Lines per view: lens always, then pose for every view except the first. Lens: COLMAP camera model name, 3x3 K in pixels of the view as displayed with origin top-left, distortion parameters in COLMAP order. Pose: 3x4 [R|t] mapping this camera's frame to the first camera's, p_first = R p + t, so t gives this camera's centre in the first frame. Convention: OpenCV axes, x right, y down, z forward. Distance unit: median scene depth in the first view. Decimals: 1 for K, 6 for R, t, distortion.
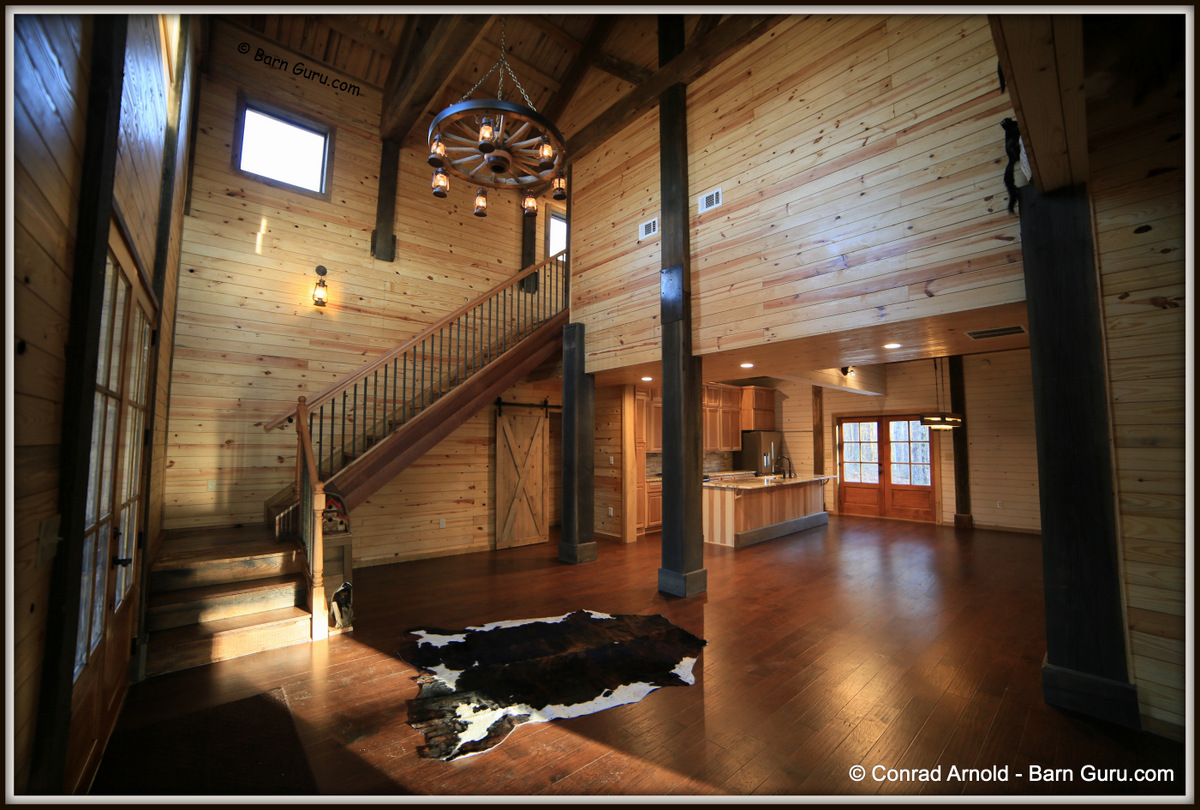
lens RADIAL K [[477.2, 0, 599.1], [0, 477.2, 406.6], [0, 0, 1]] dist [-0.114440, 0.043012]
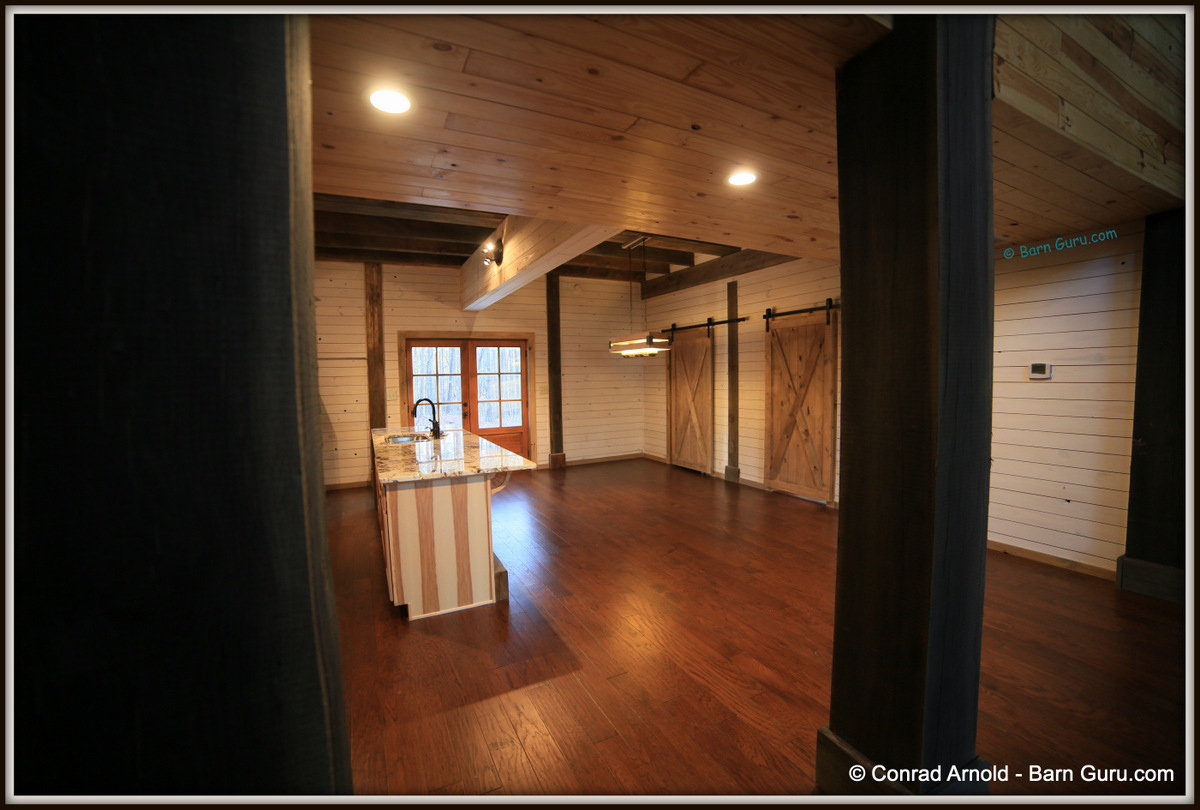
lens RADIAL K [[477.2, 0, 599.1], [0, 477.2, 406.6], [0, 0, 1]] dist [-0.114440, 0.043012]
pose [[0.240603, -0.069929, 0.968101, -0.132197], [-0.053555, 0.994926, 0.085177, 0.085847], [-0.969145, -0.072340, 0.235637, 0.994453]]
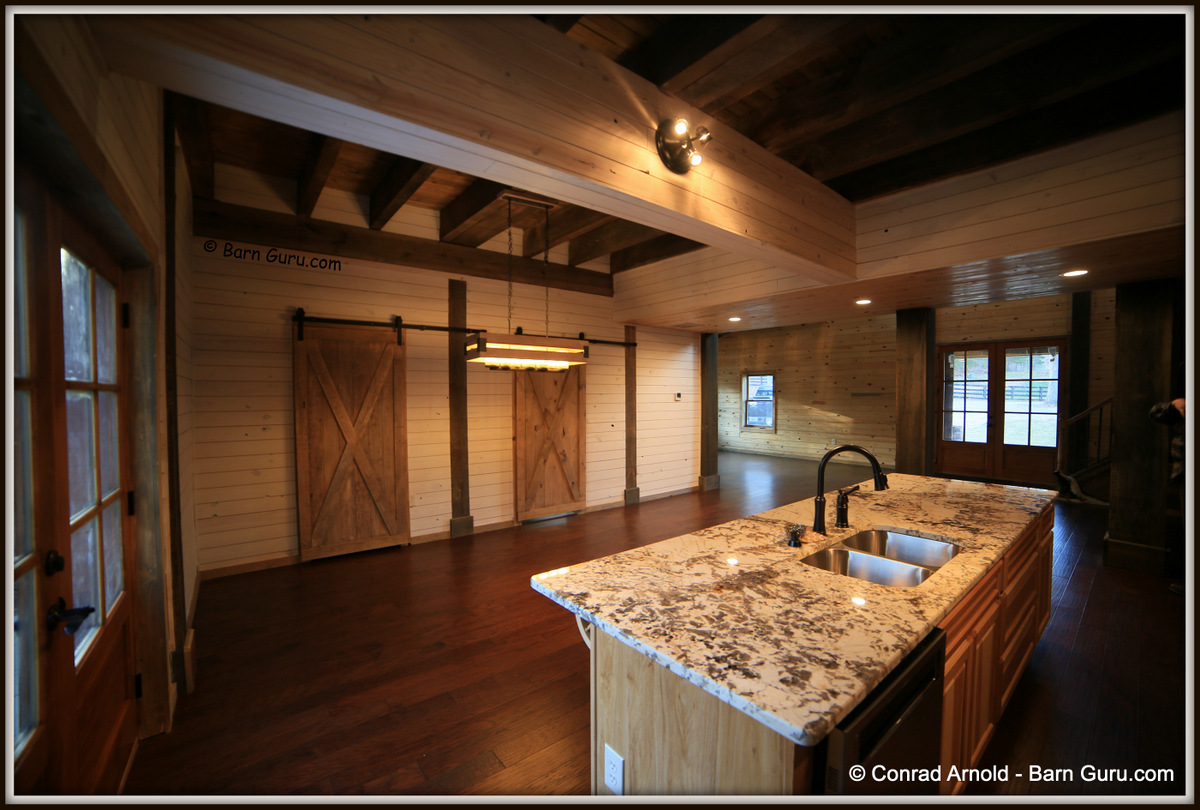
lens RADIAL K [[477.2, 0, 599.1], [0, 477.2, 406.6], [0, 0, 1]] dist [-0.114440, 0.043012]
pose [[-0.999040, -0.000708, 0.043809, 0.750760], [-0.002822, 0.998833, -0.048216, 0.145311], [-0.043724, -0.048293, -0.997876, 1.826688]]
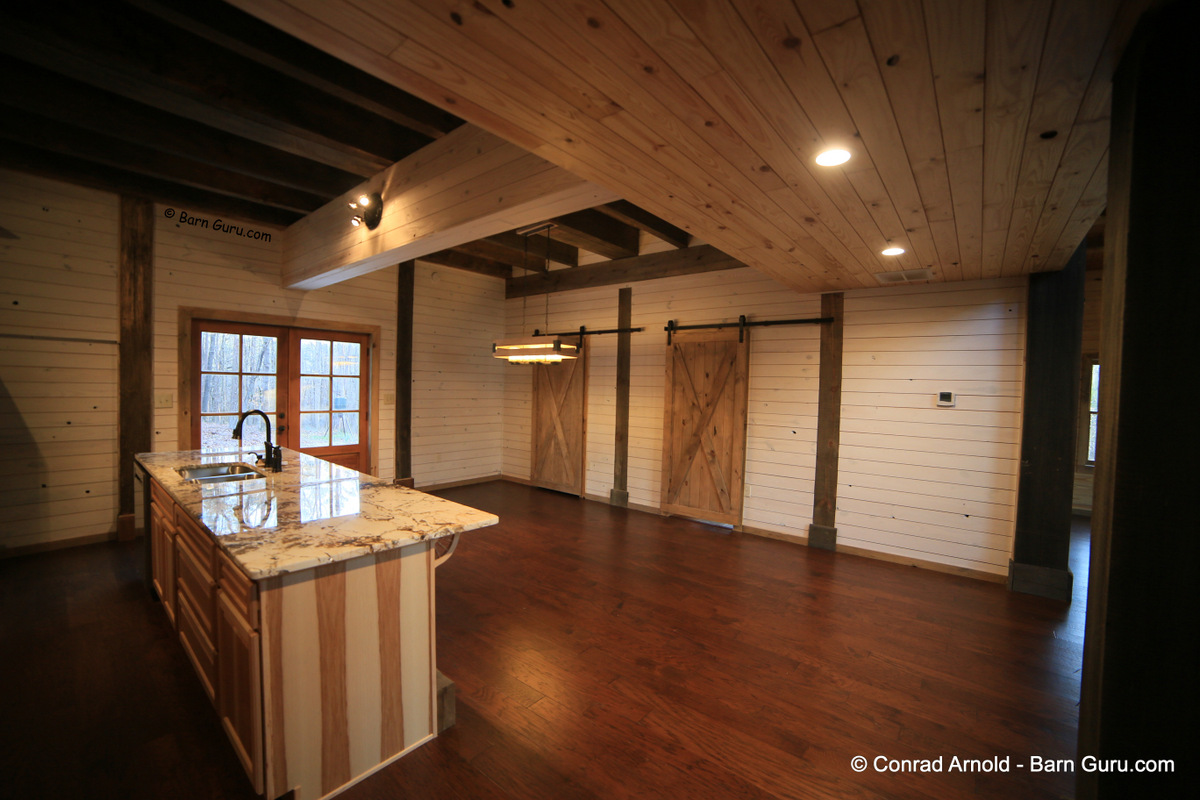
lens RADIAL K [[489.7, 0, 600.0], [0, 489.7, 400.0], [0, 0, 1]] dist [-0.107155, 0.038205]
pose [[-0.168763, -0.036123, 0.984994, -0.003091], [-0.099379, 0.994859, 0.019458, 0.096651], [-0.980634, -0.094604, -0.171486, 1.187867]]
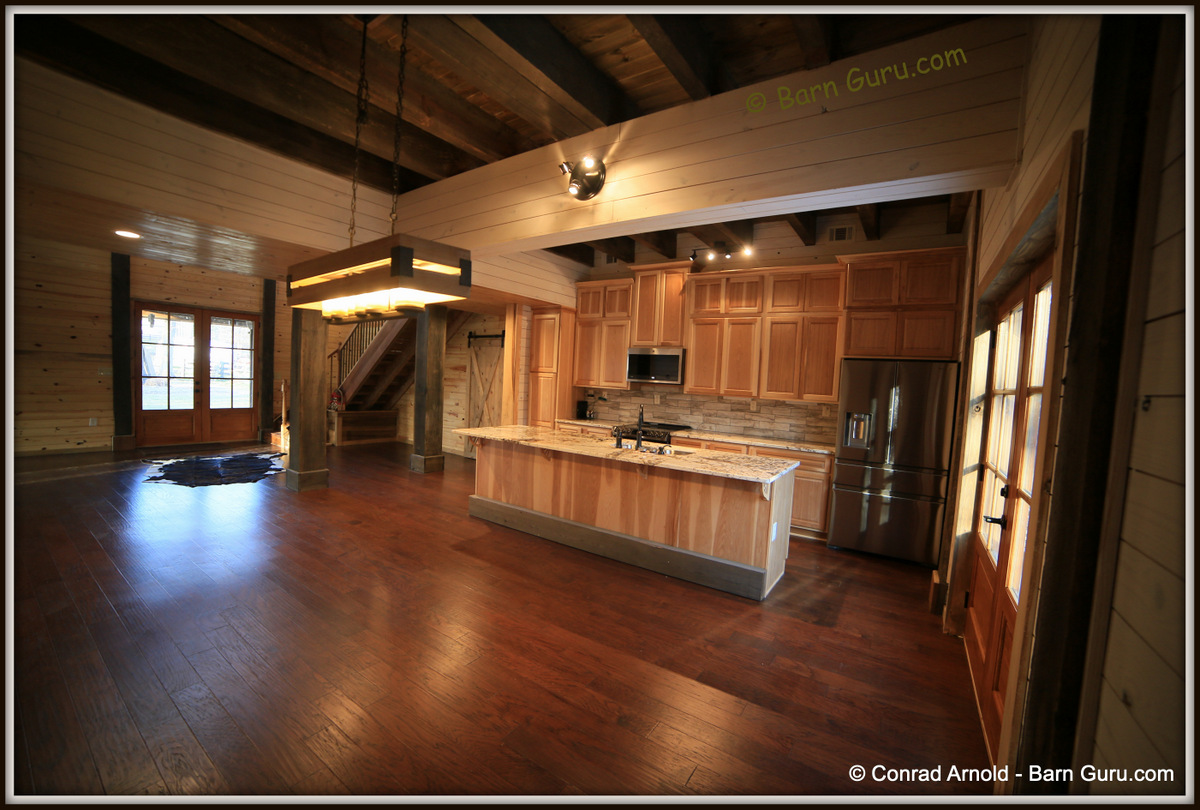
lens RADIAL K [[477.2, 0, 599.1], [0, 477.2, 406.6], [0, 0, 1]] dist [-0.114440, 0.043012]
pose [[0.252249, 0.068199, -0.965256, 1.261341], [0.023852, 0.996772, 0.076659, 0.104055], [0.967368, -0.042360, 0.249808, 1.237327]]
